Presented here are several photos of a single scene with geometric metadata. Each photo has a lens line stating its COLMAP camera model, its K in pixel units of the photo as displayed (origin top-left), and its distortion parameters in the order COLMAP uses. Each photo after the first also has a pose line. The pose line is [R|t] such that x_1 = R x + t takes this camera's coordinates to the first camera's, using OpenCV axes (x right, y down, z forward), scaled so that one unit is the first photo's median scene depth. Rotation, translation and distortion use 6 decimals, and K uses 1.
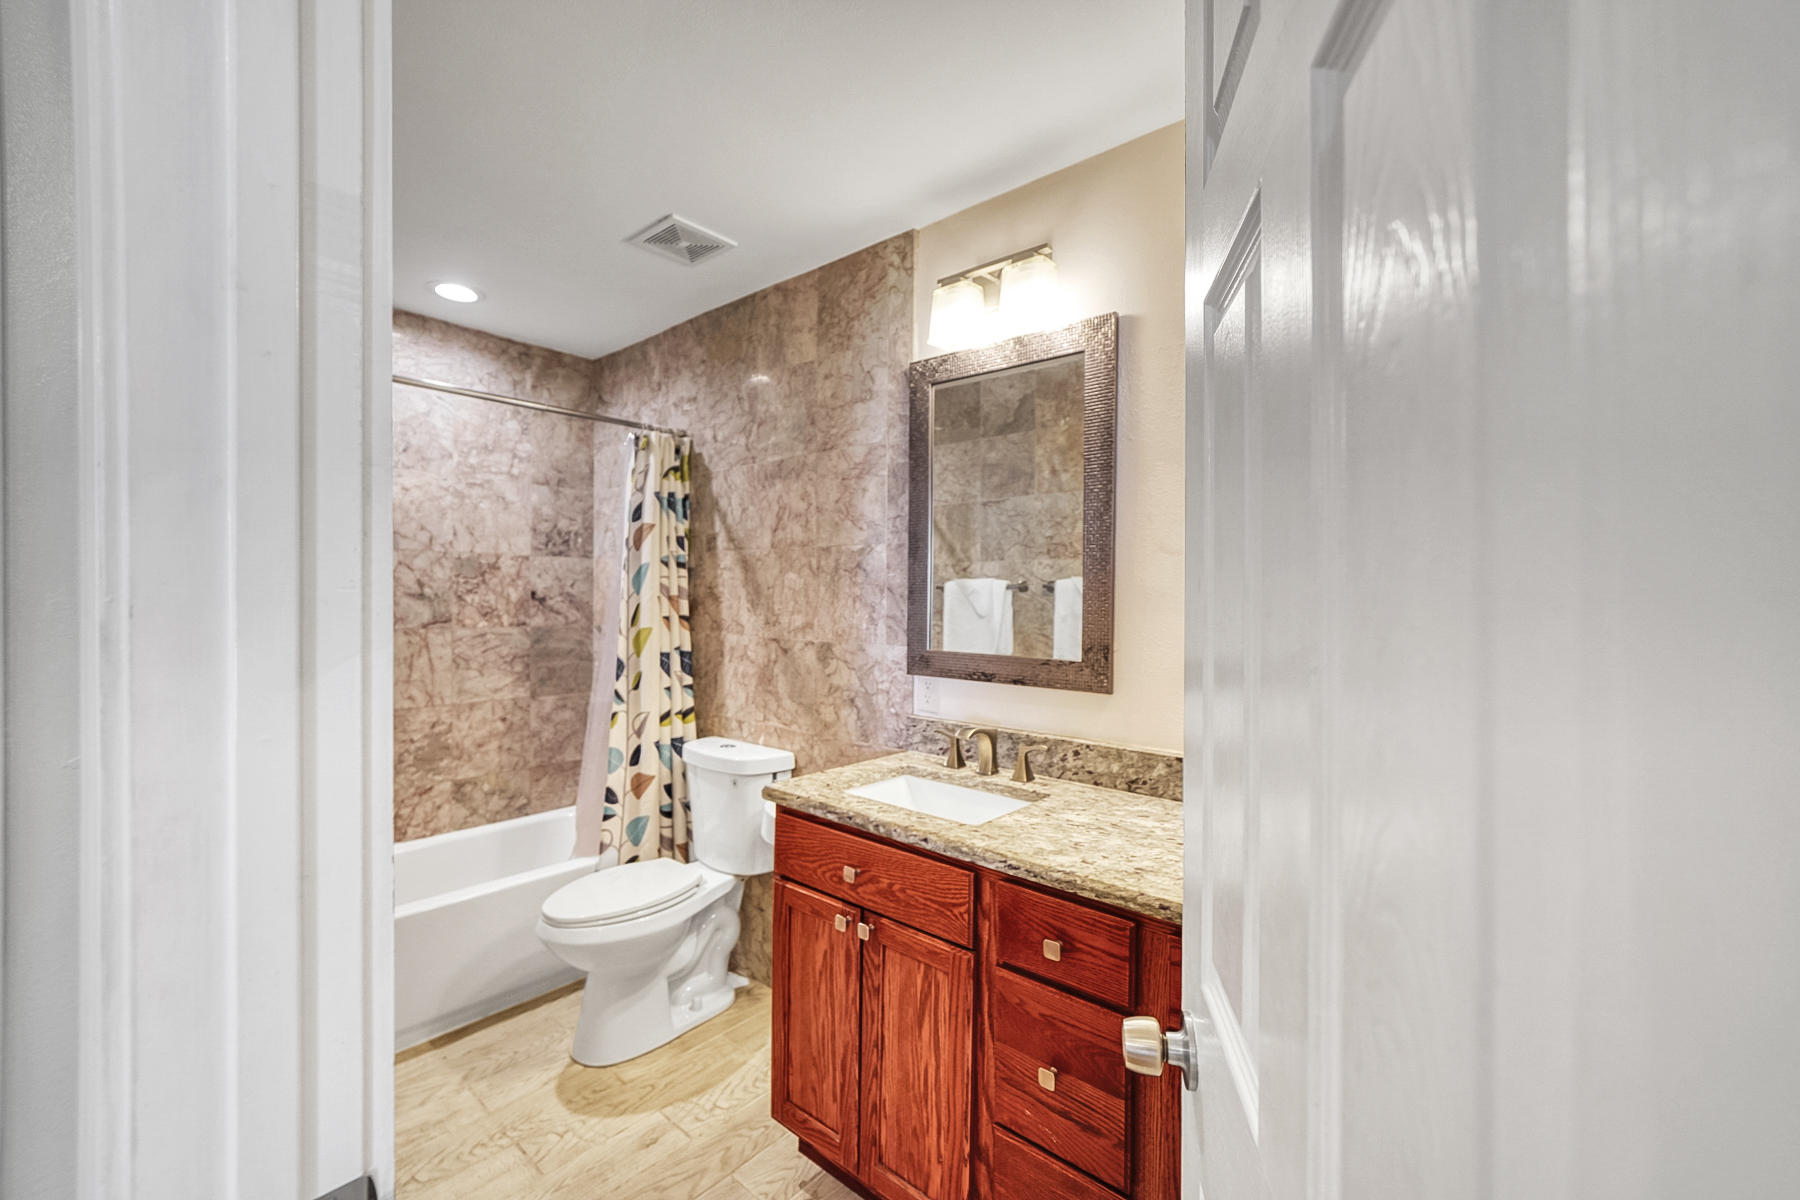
lens RADIAL K [[721.3, 0, 897.9], [0, 721.3, 609.8], [0, 0, 1]] dist [-0.002003, -0.000100]
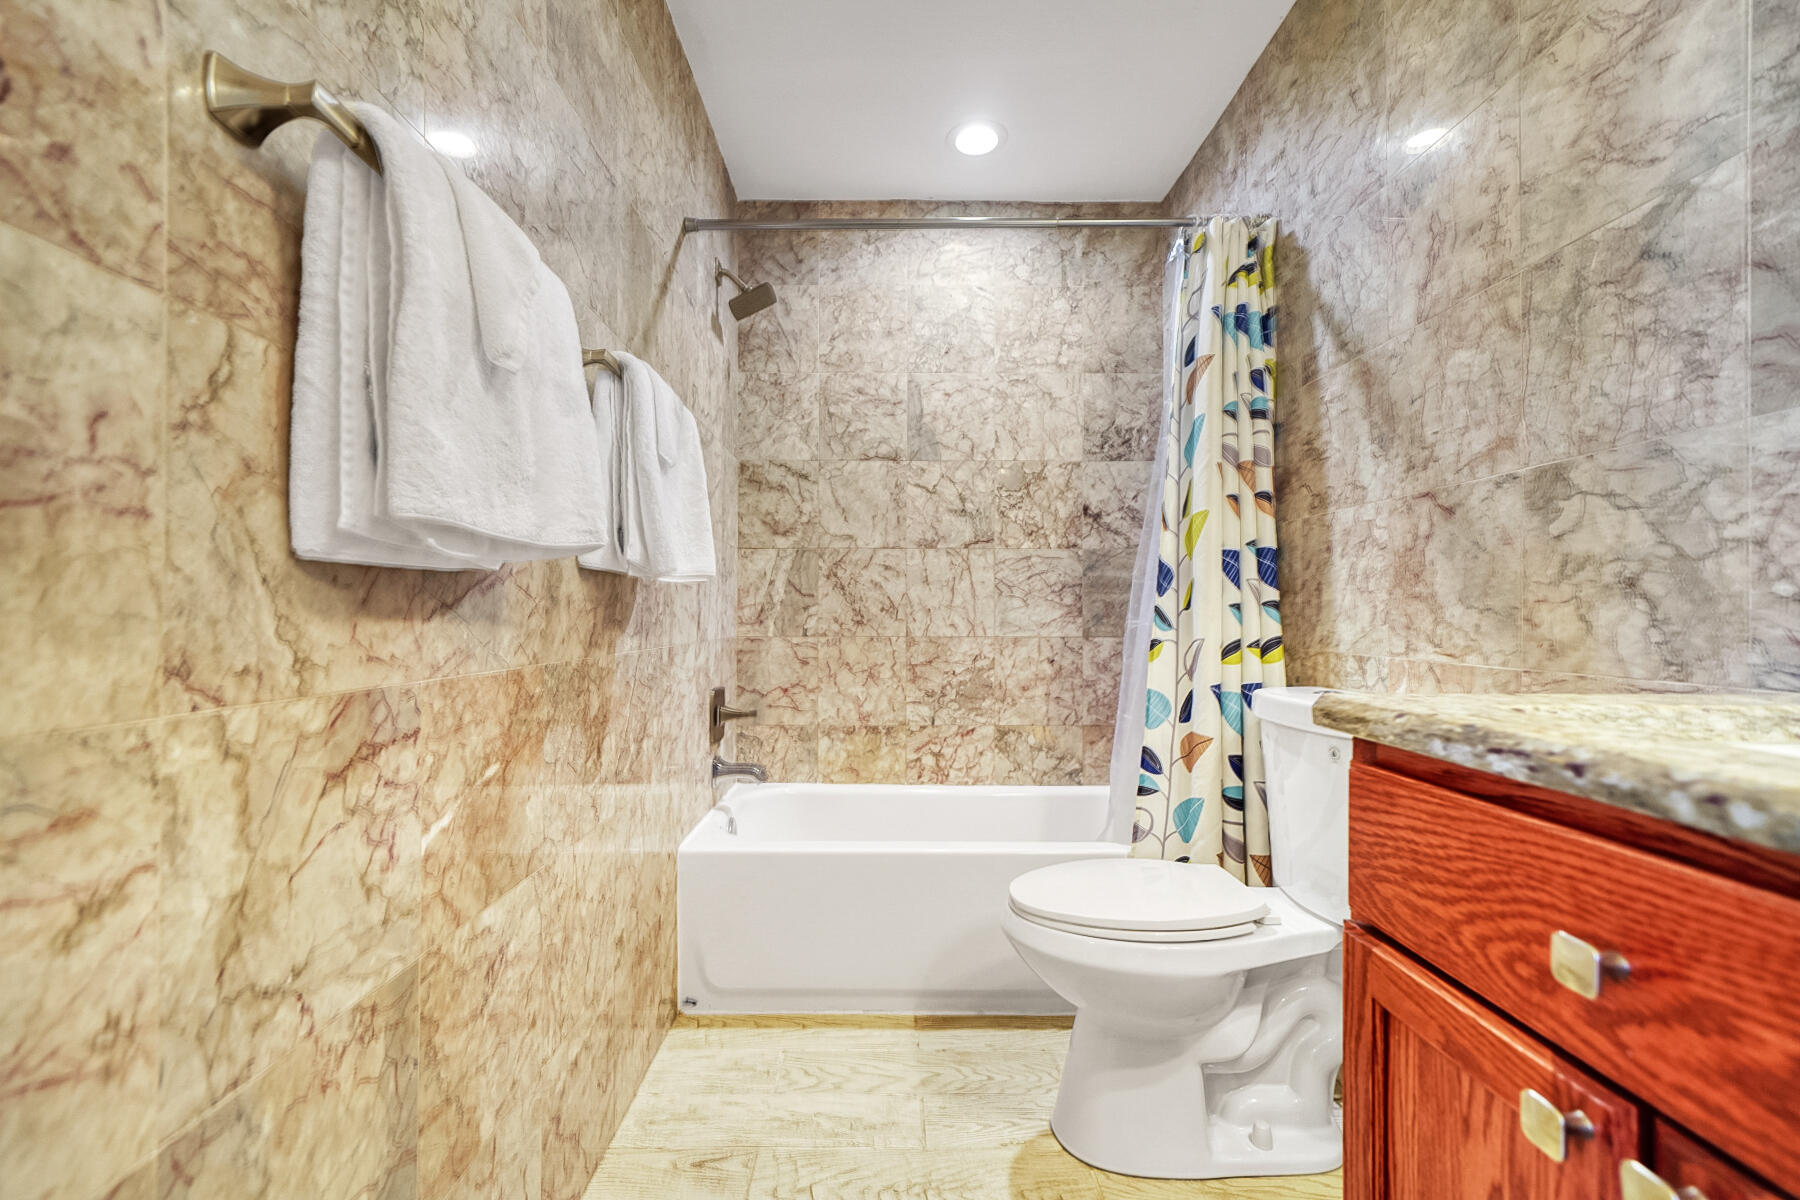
lens RADIAL K [[762.1, 0, 891.6], [0, 762.1, 611.1], [0, 0, 1]] dist [0.001117, 0.000766]
pose [[0.653036, -0.017491, -0.757125, -0.007436], [-0.000137, 0.999731, -0.023214, 0.127932], [0.757327, 0.015263, 0.652858, 0.325839]]
